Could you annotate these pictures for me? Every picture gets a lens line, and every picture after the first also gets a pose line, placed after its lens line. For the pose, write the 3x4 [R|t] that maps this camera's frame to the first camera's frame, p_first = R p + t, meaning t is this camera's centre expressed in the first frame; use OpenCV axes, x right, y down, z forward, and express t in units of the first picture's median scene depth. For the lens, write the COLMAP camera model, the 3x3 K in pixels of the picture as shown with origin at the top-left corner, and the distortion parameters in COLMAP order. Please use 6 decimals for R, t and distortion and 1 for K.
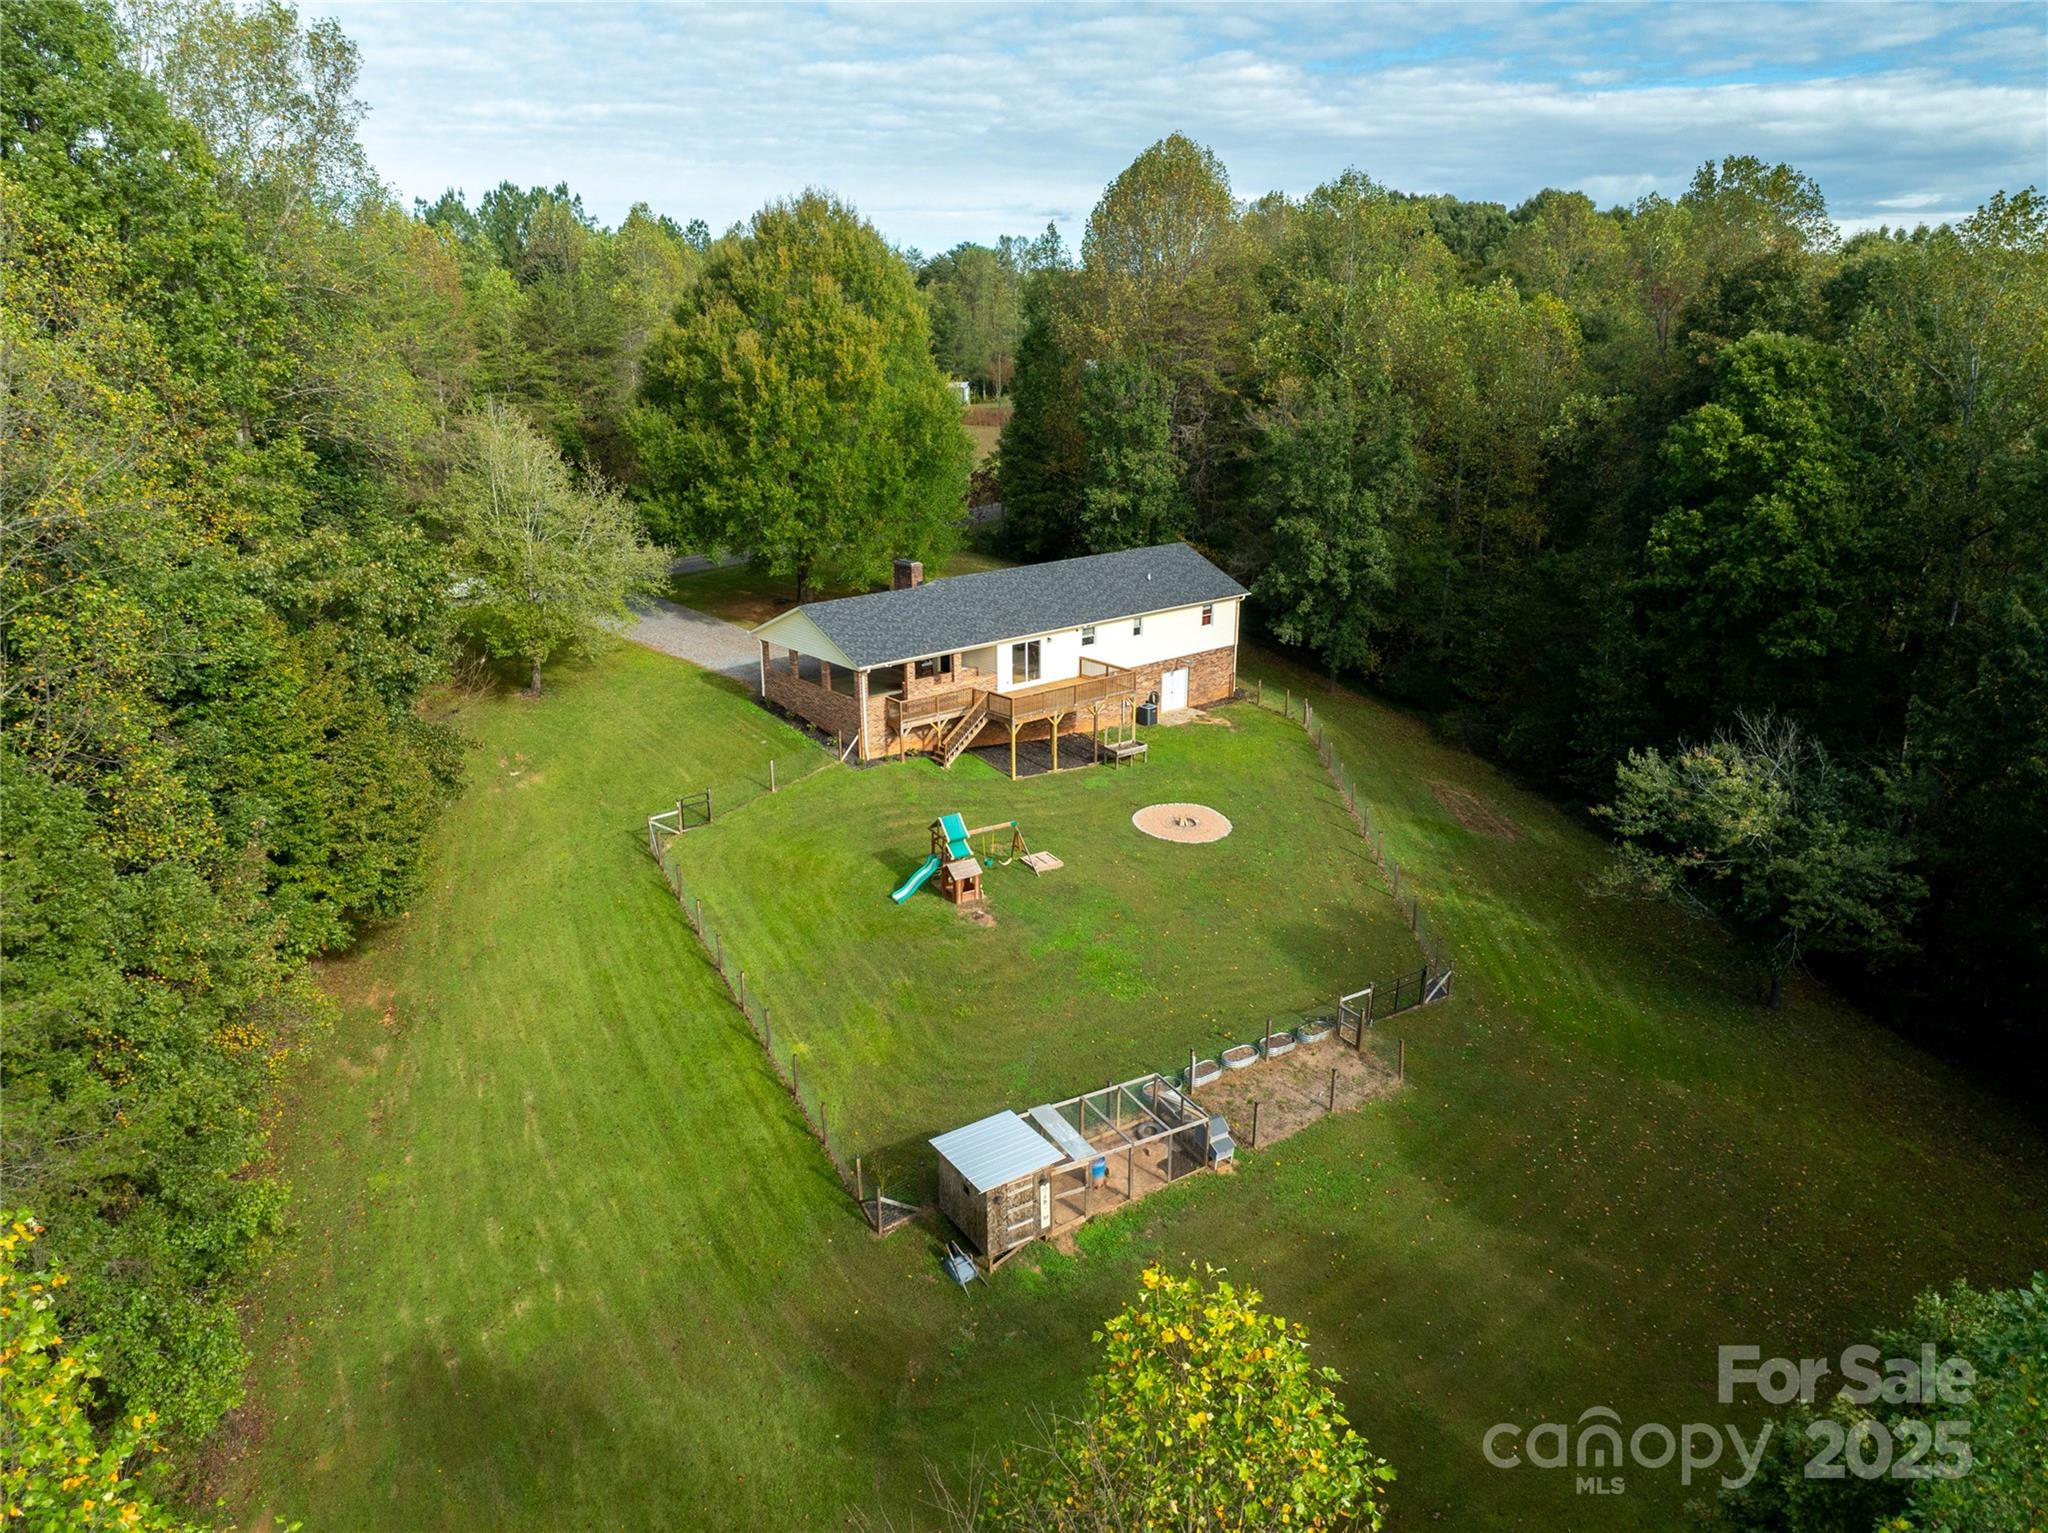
lens RADIAL K [[1445.5, 0, 1024.0], [0, 1445.5, 766.5], [0, 0, 1]] dist [-0.040114, 0.004942]
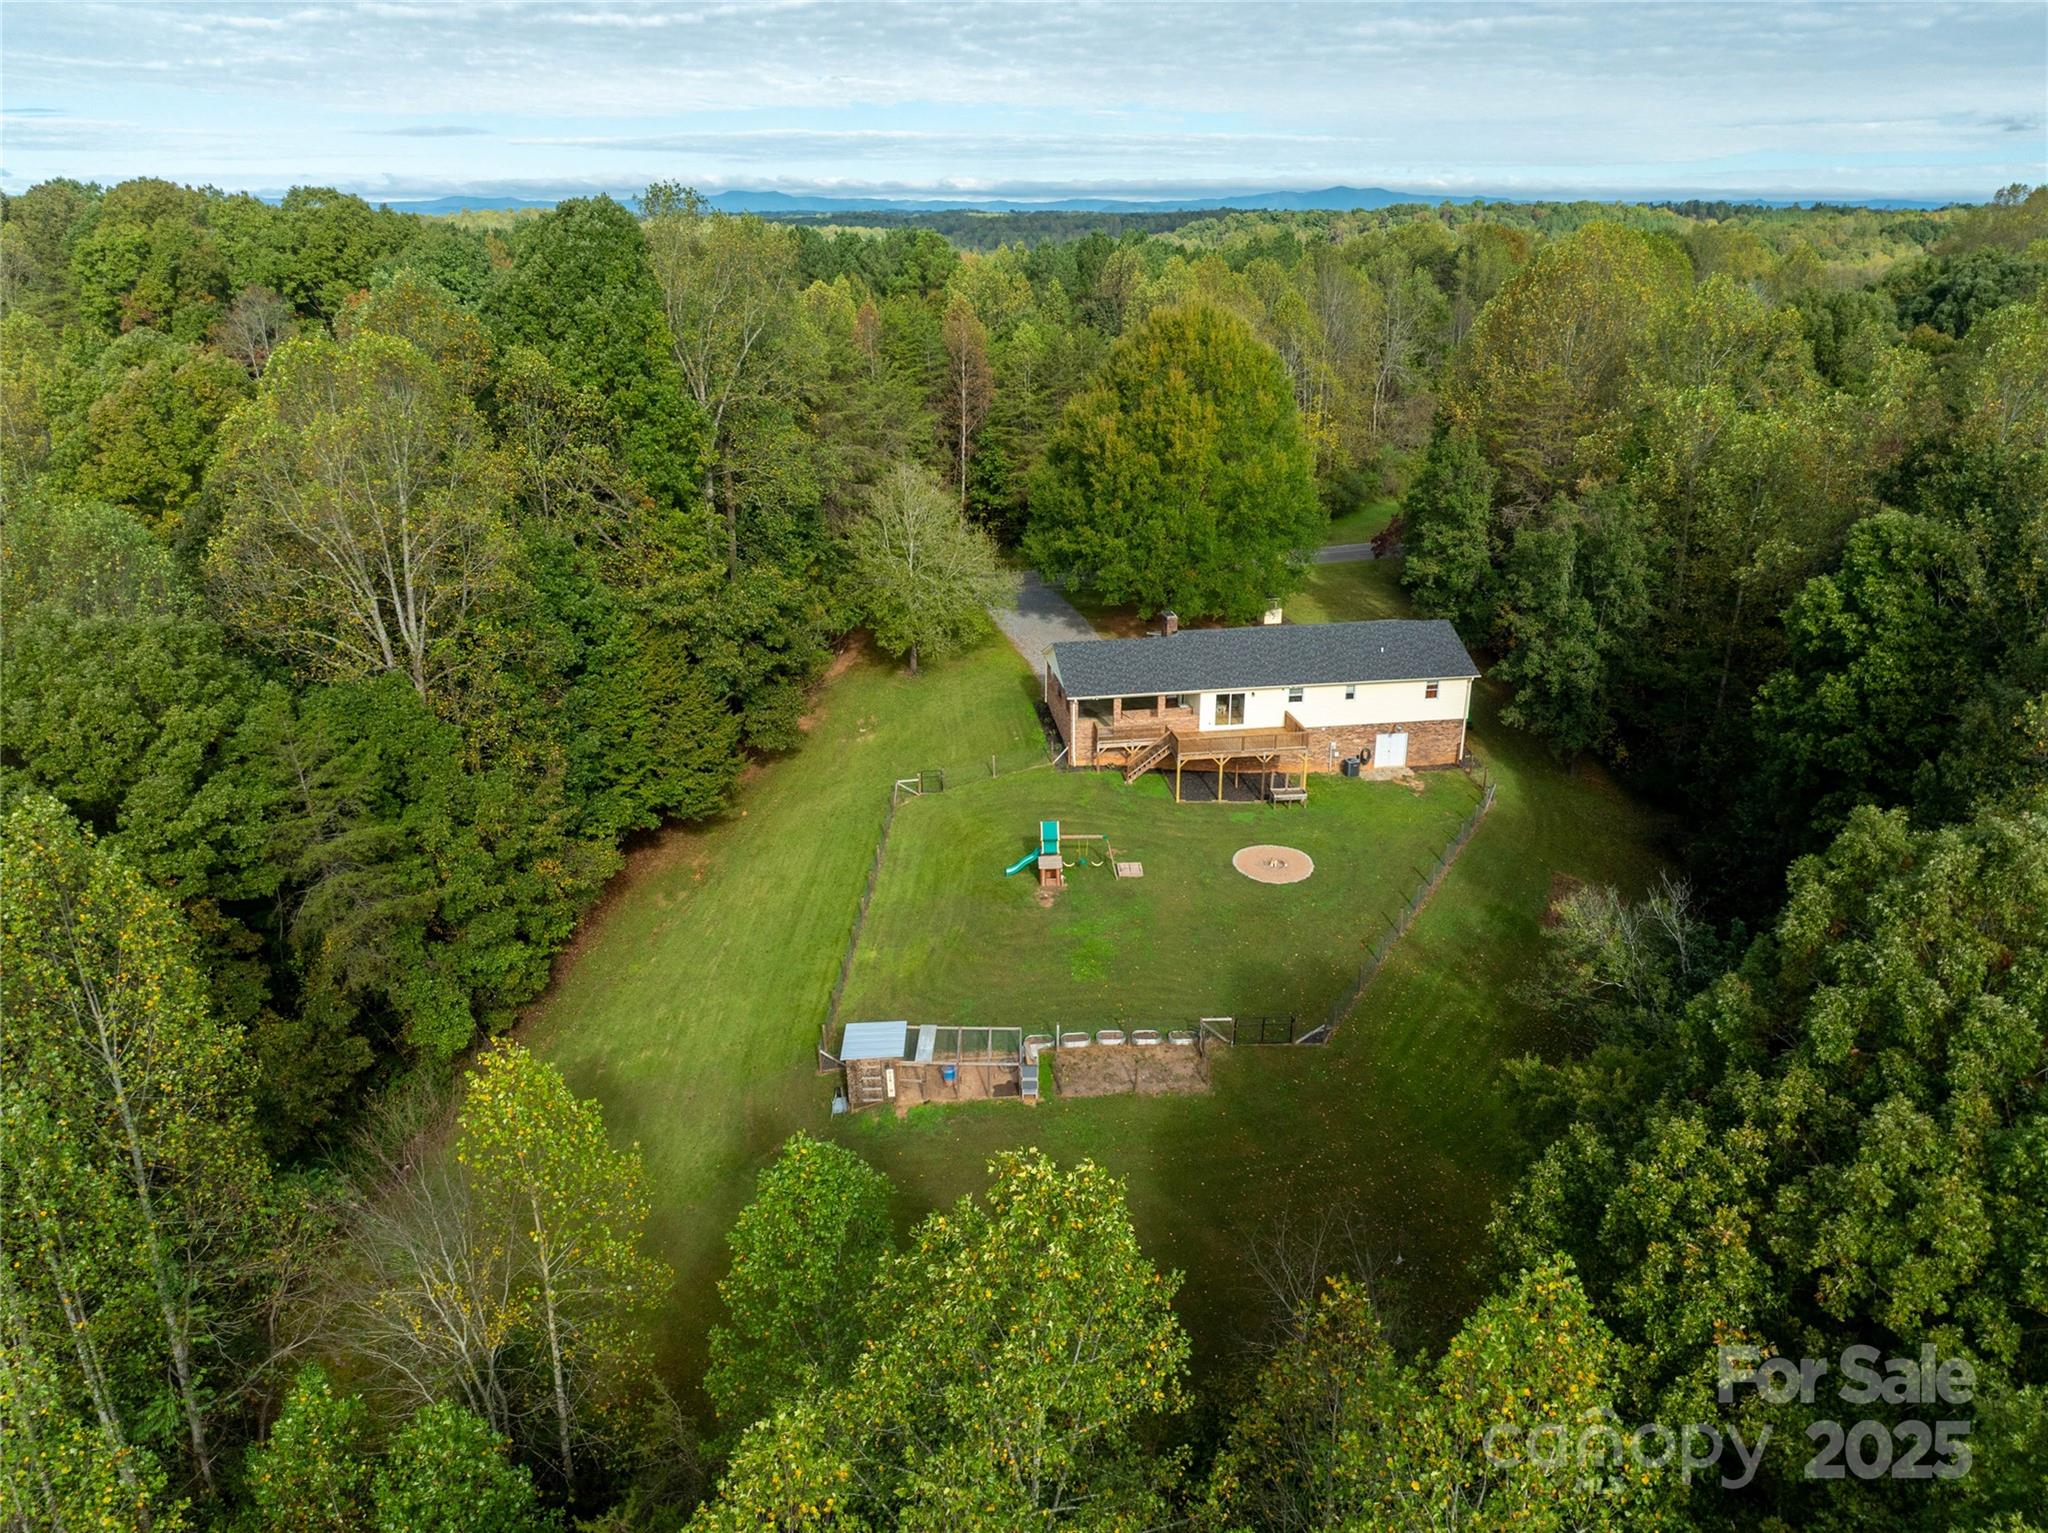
lens RADIAL K [[1445.5, 0, 1024.0], [0, 1445.5, 766.5], [0, 0, 1]] dist [-0.040114, 0.004942]
pose [[0.851914, 0.183237, -0.490577, 0.470803], [-0.157729, 0.983067, 0.093283, -0.112804], [0.499363, -0.002091, 0.866390, -0.159692]]
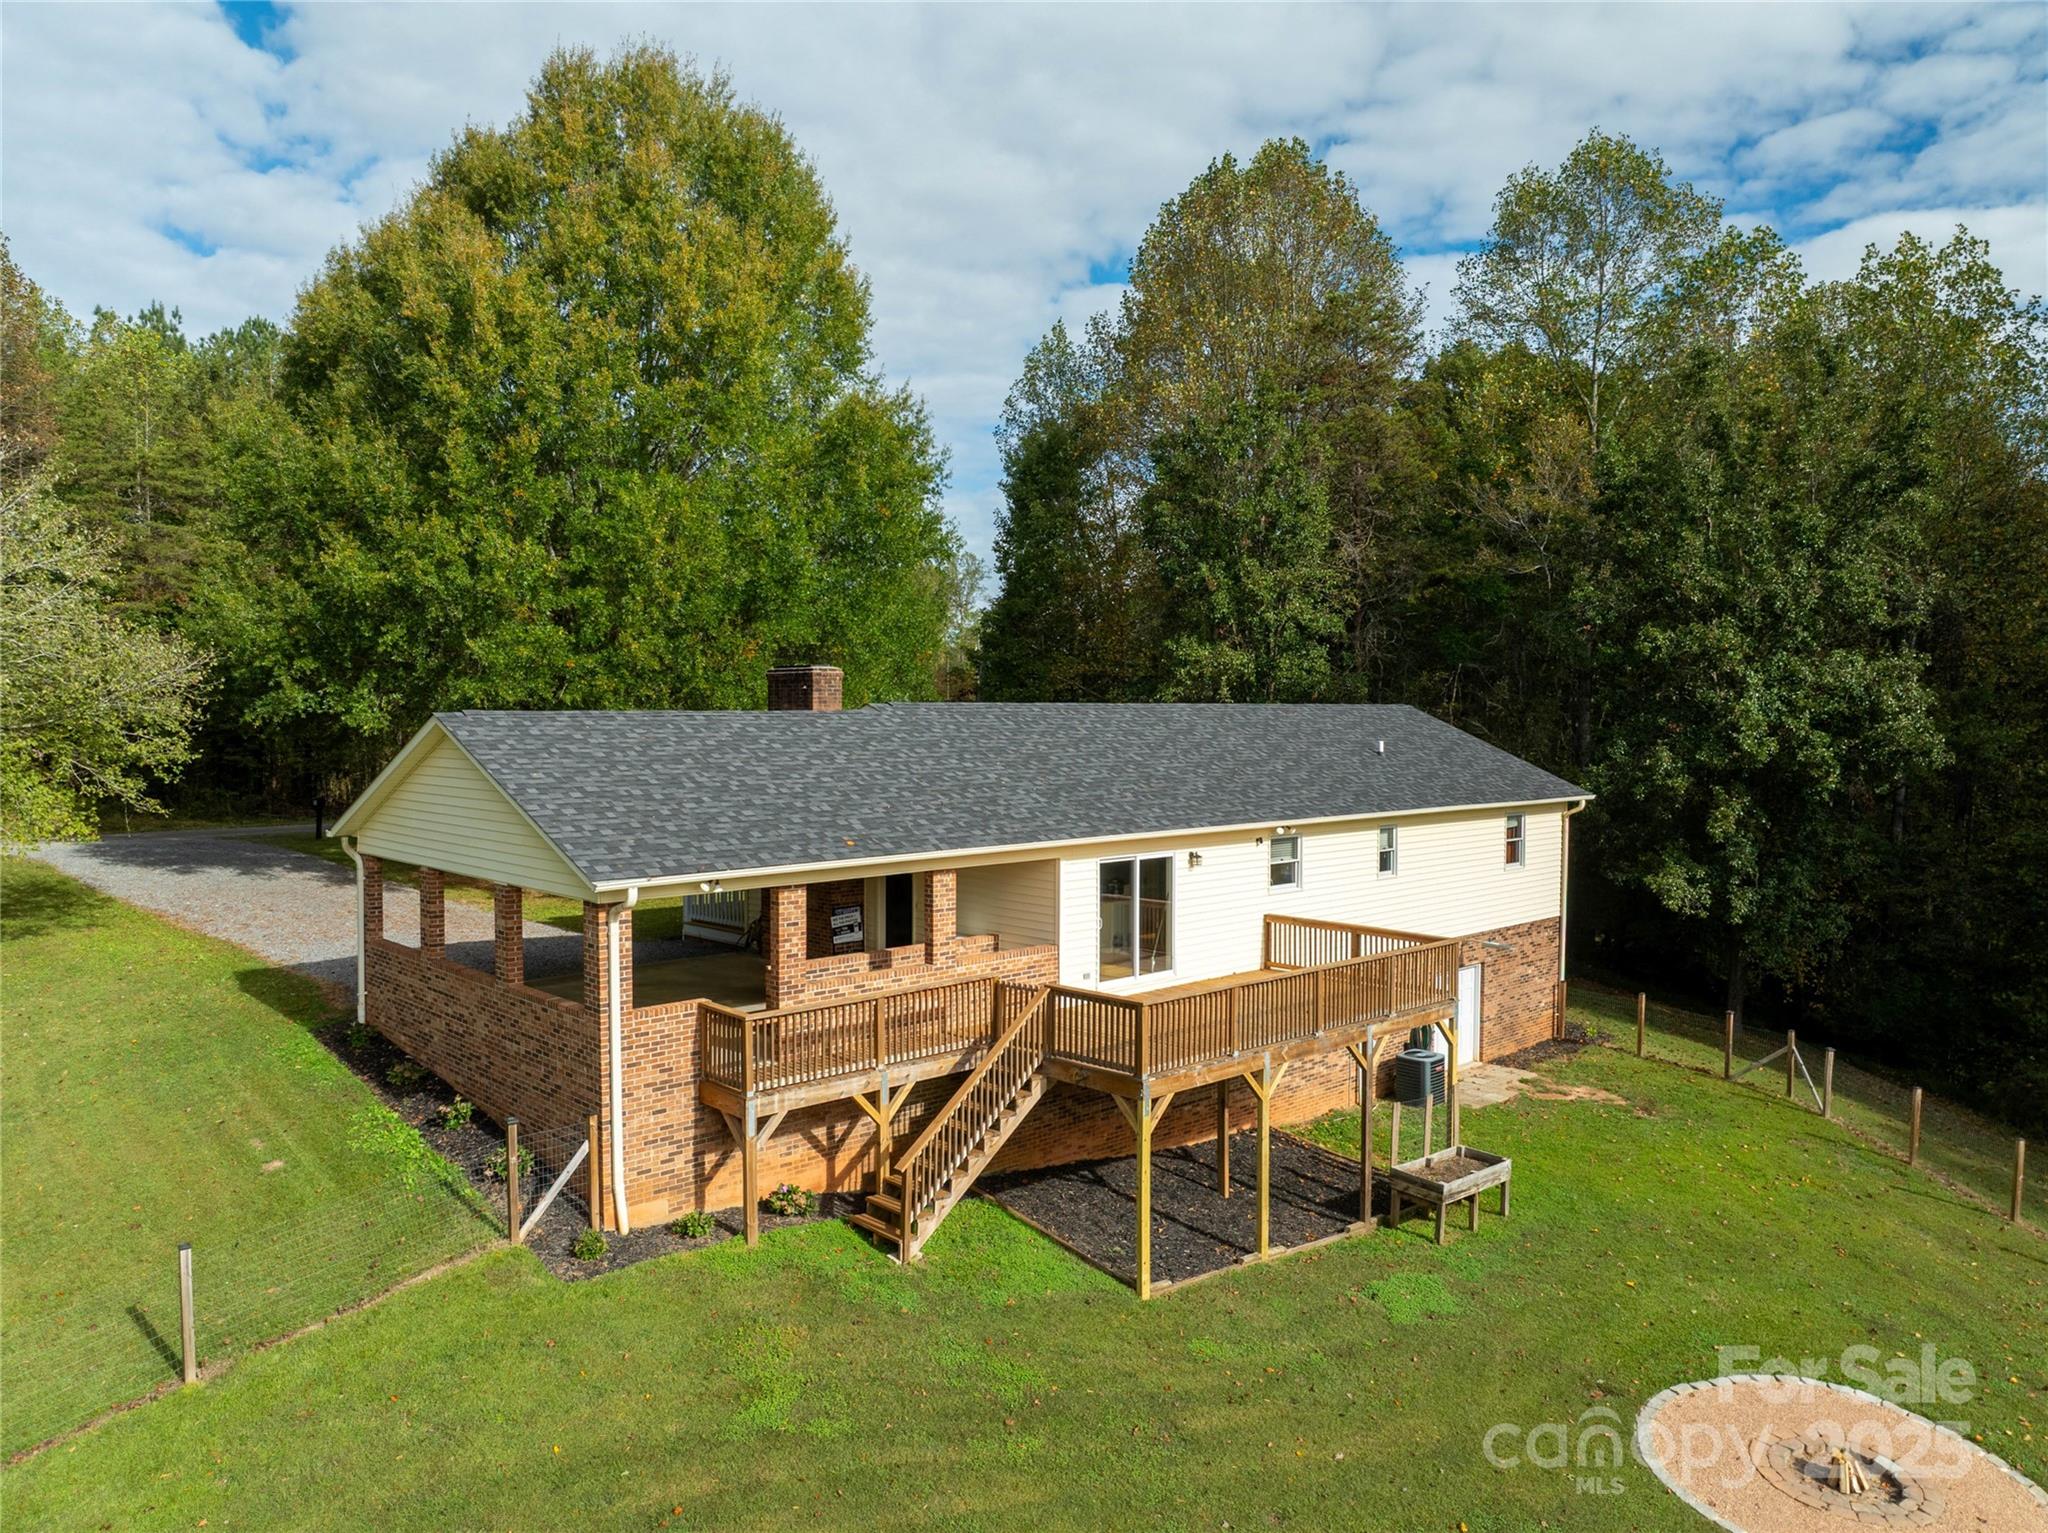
lens RADIAL K [[1445.5, 0, 1024.0], [0, 1445.5, 766.5], [0, 0, 1]] dist [-0.040114, 0.004942]
pose [[0.998830, 0.001926, 0.048317, -0.042542], [0.011182, 0.962926, -0.269535, -0.014600], [-0.047044, 0.269760, 0.961778, 0.663920]]
